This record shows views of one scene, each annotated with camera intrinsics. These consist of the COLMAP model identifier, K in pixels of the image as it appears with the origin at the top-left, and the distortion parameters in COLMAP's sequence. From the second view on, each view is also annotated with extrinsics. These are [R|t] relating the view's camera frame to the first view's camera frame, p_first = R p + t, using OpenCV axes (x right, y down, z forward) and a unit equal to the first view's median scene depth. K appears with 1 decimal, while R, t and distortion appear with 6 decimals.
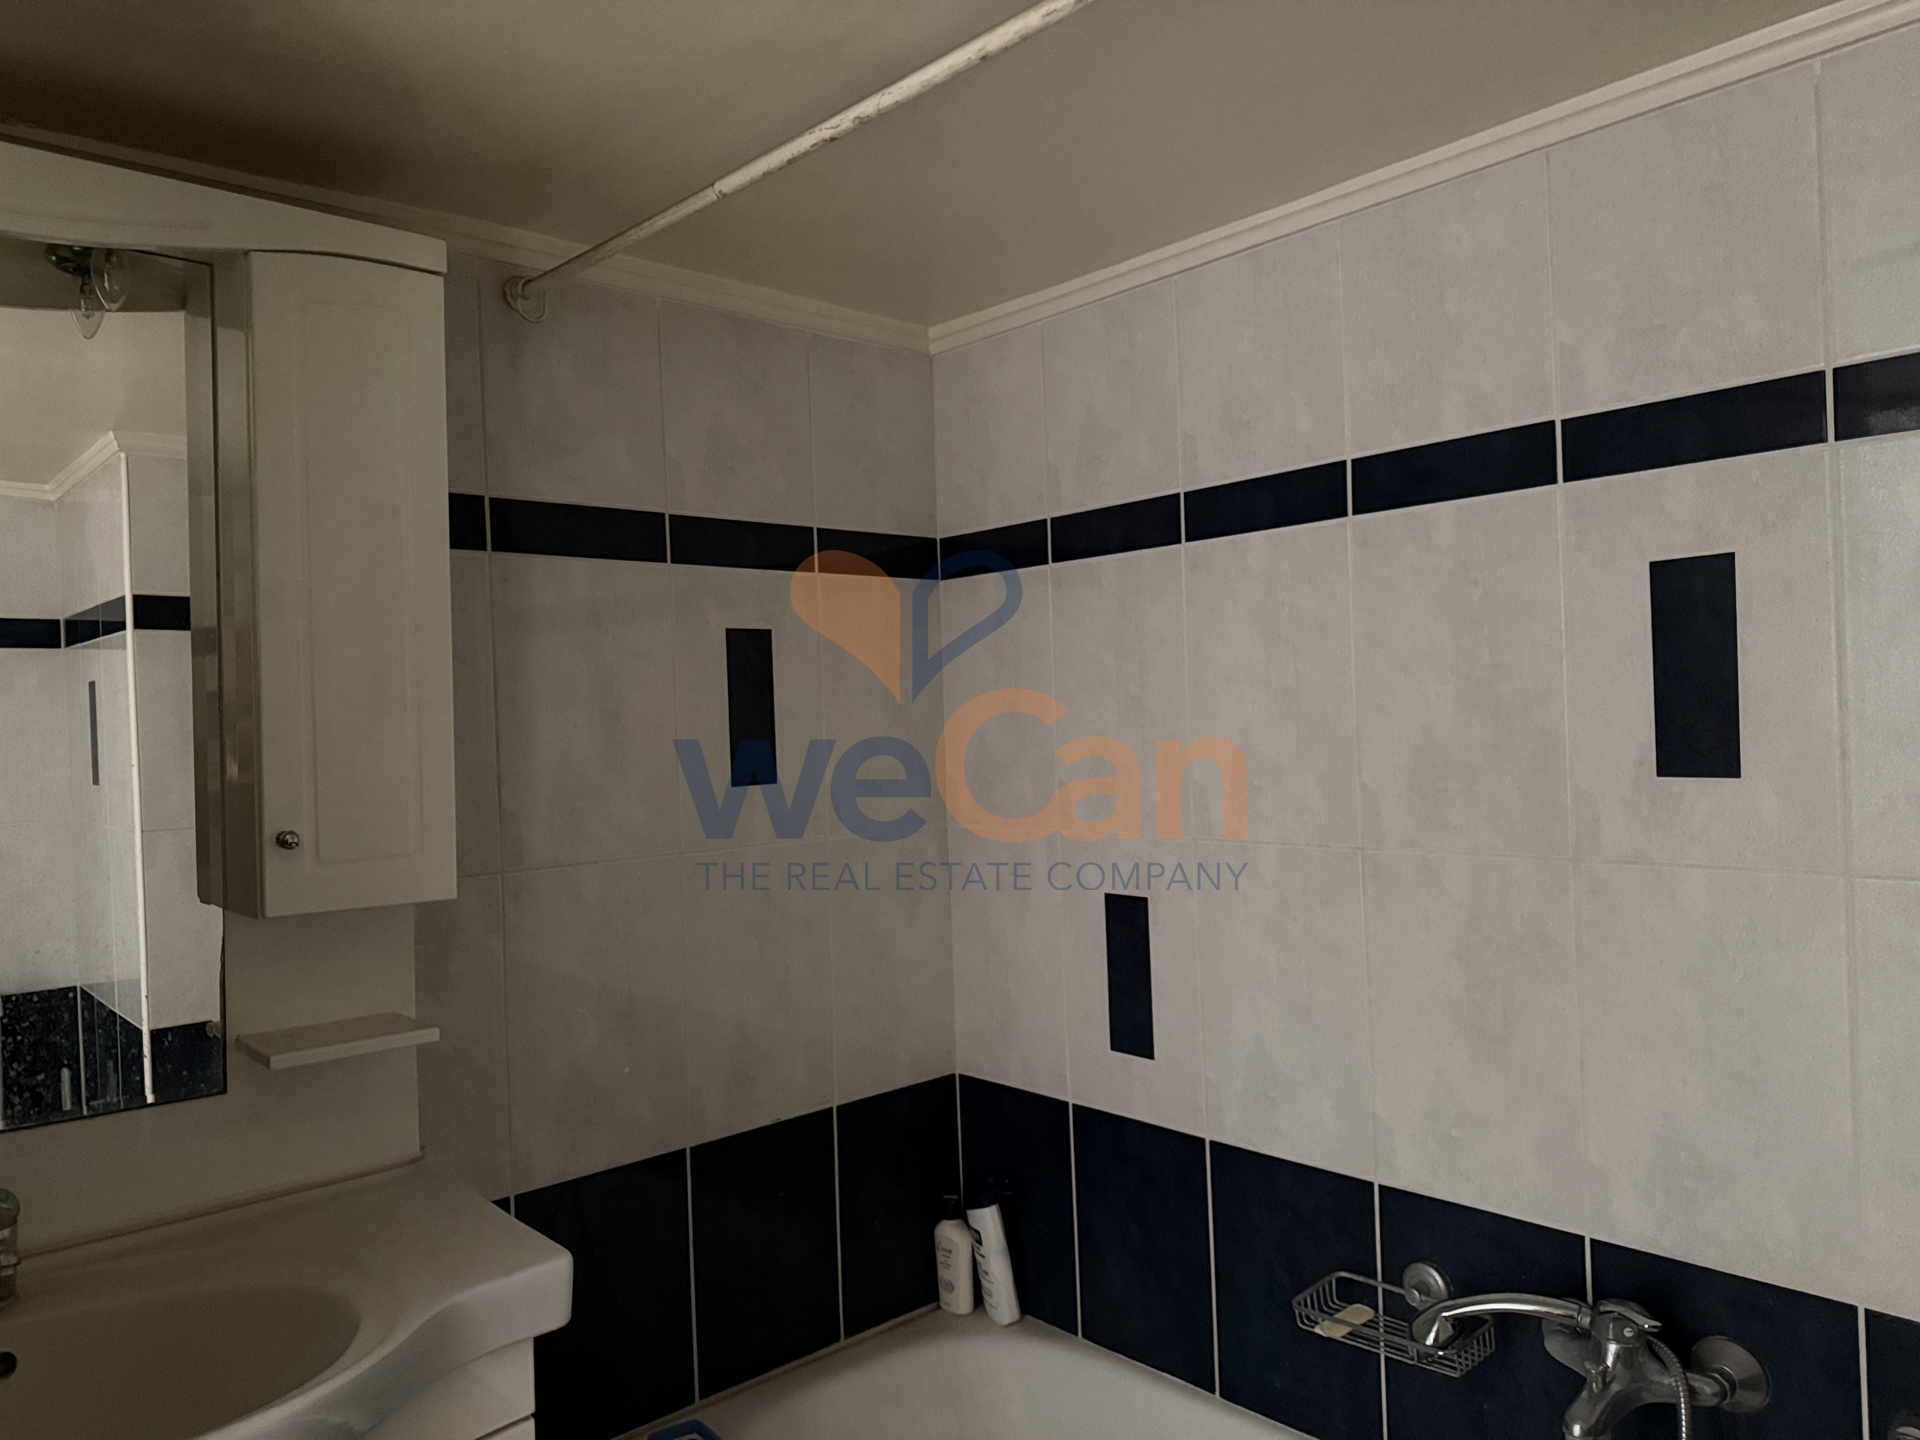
lens RADIAL K [[1338.1, 0, 965.2], [0, 1338.1, 707.7], [0, 0, 1]] dist [0.081637, -0.094461]
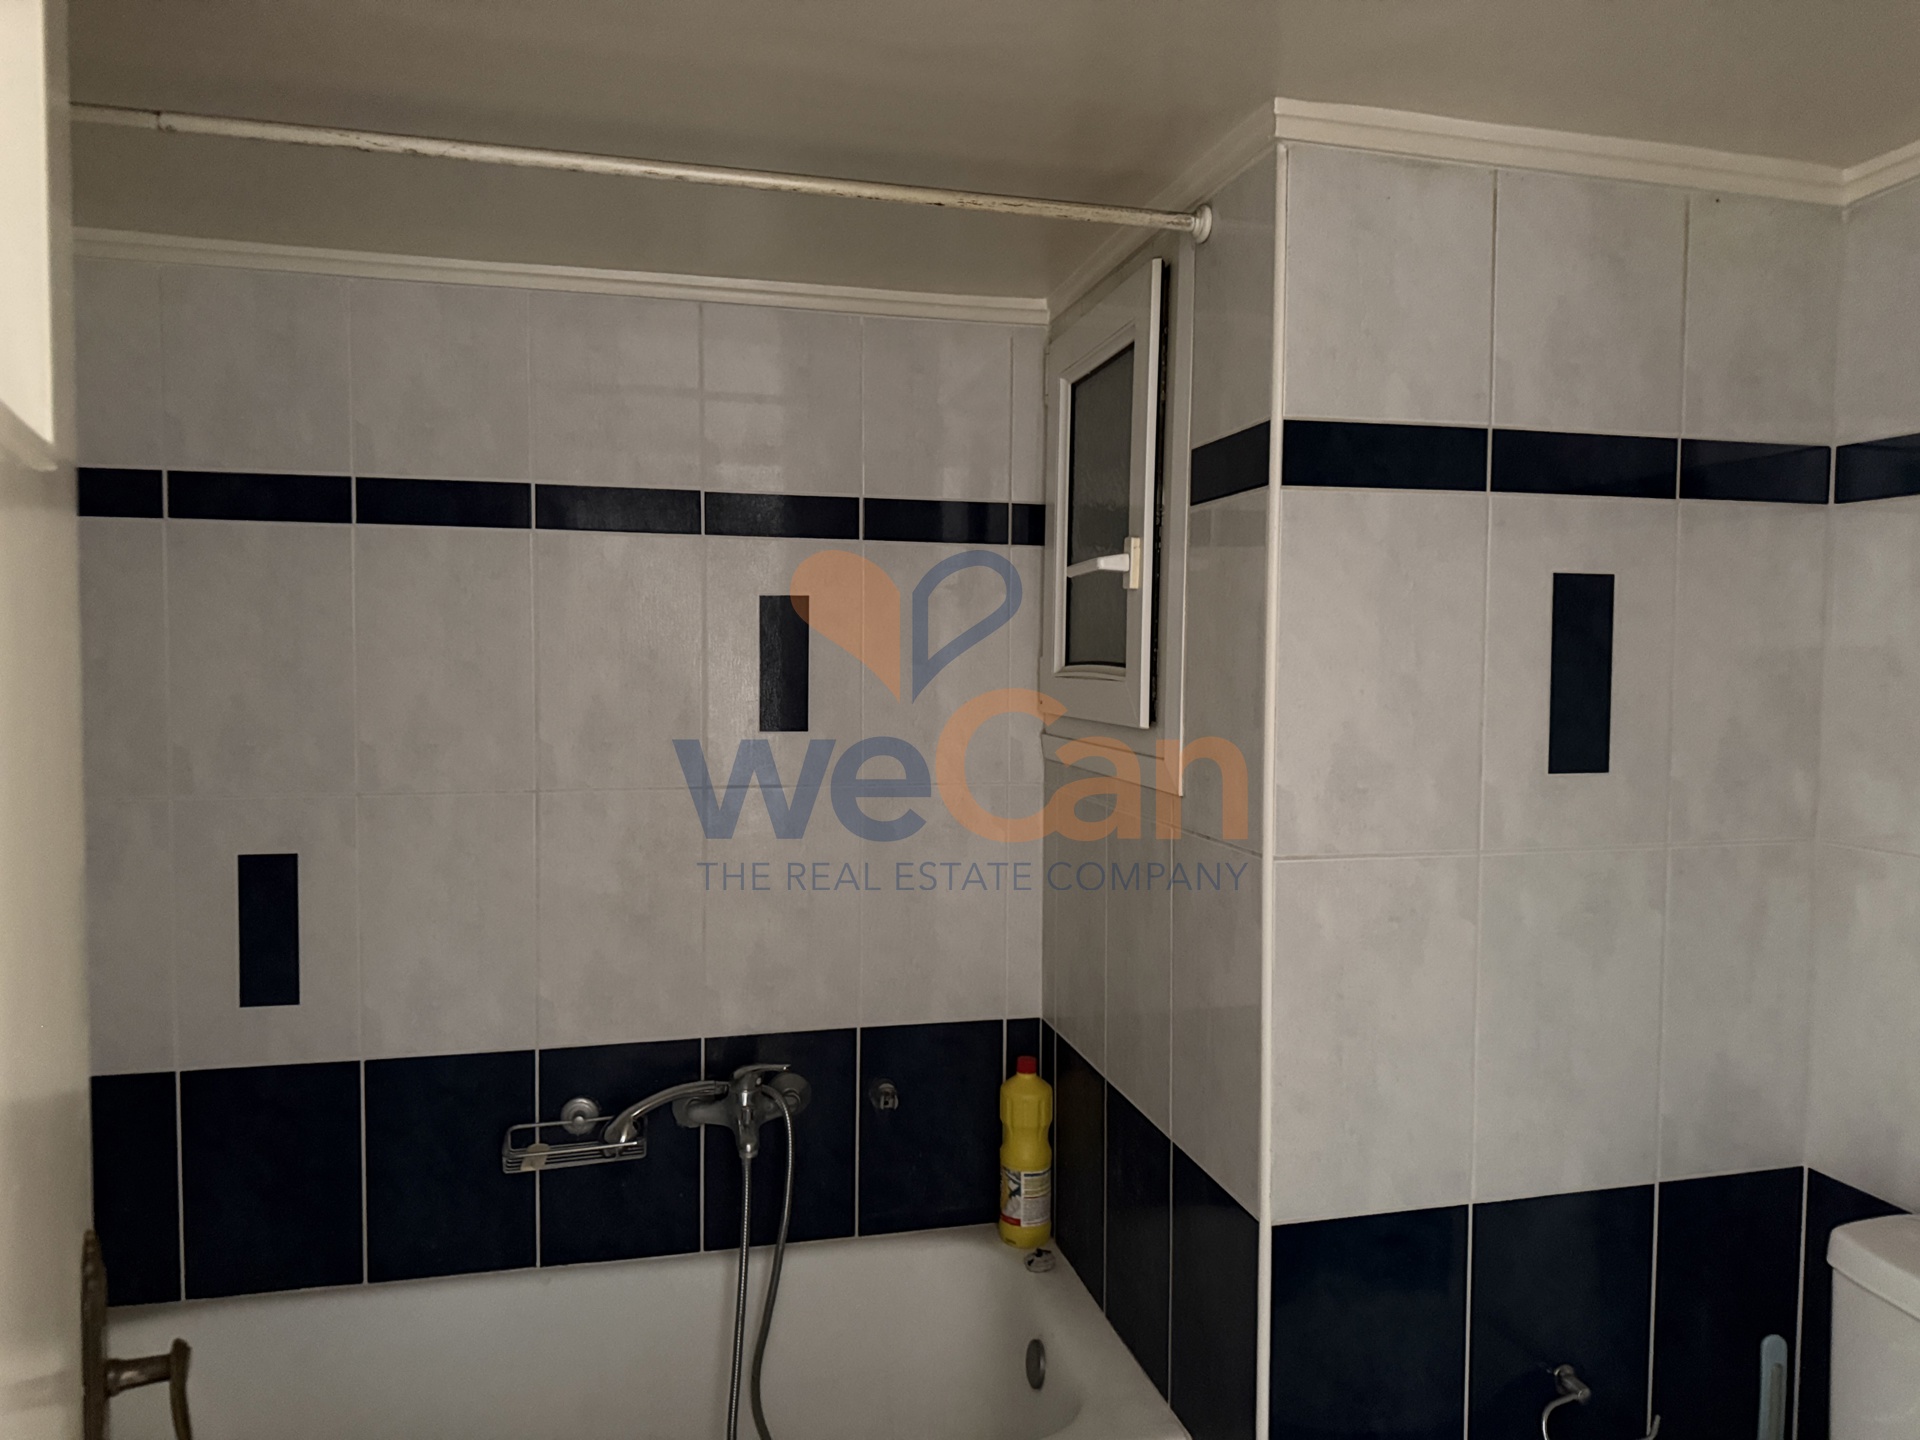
lens RADIAL K [[1338.1, 0, 965.2], [0, 1338.1, 707.7], [0, 0, 1]] dist [0.081637, -0.094461]
pose [[0.472220, 0.017748, 0.881302, -0.655904], [-0.027357, 0.999611, -0.005473, 0.022522], [-0.881056, -0.021525, 0.472522, 0.045468]]
